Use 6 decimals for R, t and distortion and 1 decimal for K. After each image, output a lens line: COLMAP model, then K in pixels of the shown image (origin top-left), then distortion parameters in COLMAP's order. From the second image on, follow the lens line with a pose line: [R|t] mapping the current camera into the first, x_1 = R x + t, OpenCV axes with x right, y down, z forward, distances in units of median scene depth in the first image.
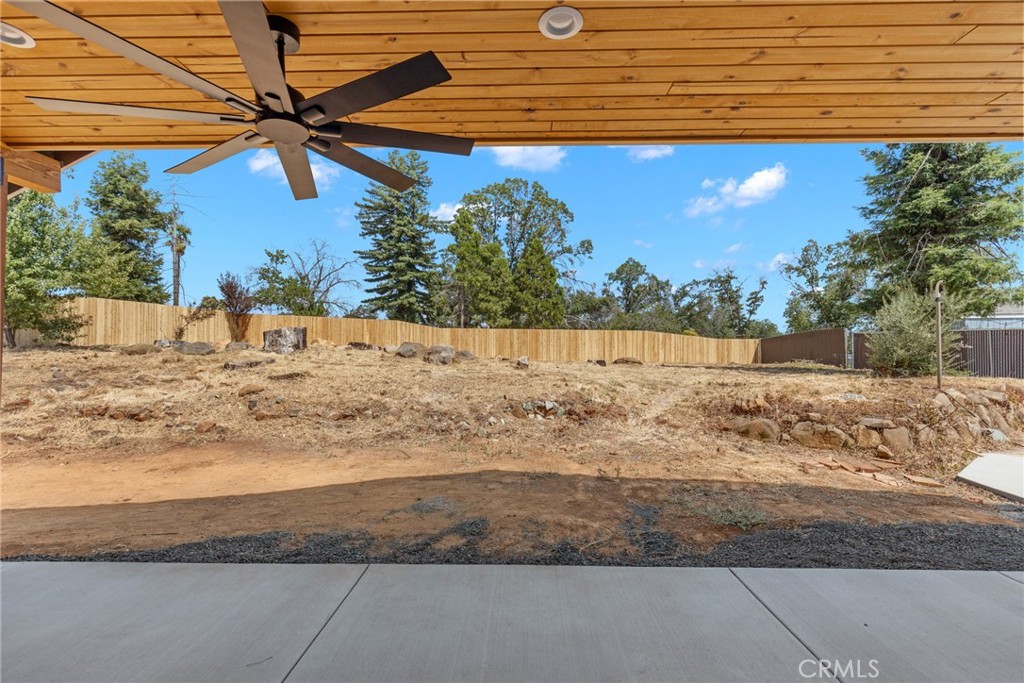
lens RADIAL K [[468.7, 0, 511.9], [0, 468.7, 345.2], [0, 0, 1]] dist [0.000356, -0.000013]
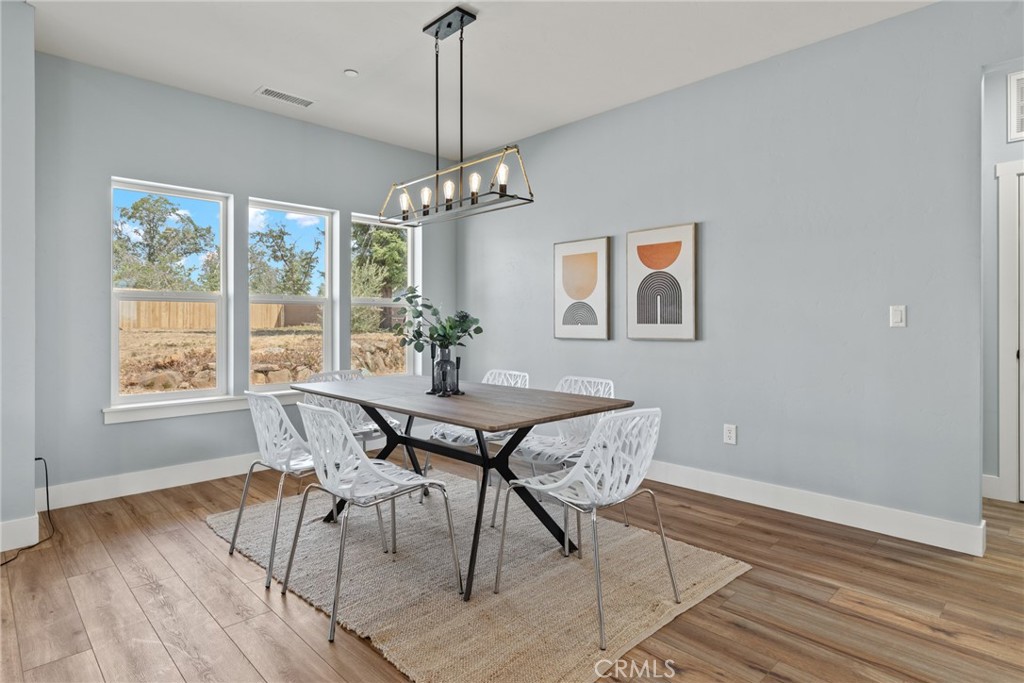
lens RADIAL K [[543.0, 0, 514.1], [0, 543.0, 336.1], [0, 0, 1]] dist [0.004044, 0.000254]
pose [[0.683955, -0.023418, 0.729149, 0.037964], [-0.012058, 0.998985, 0.043395, 0.001903], [-0.729425, -0.038472, 0.682978, -0.115689]]
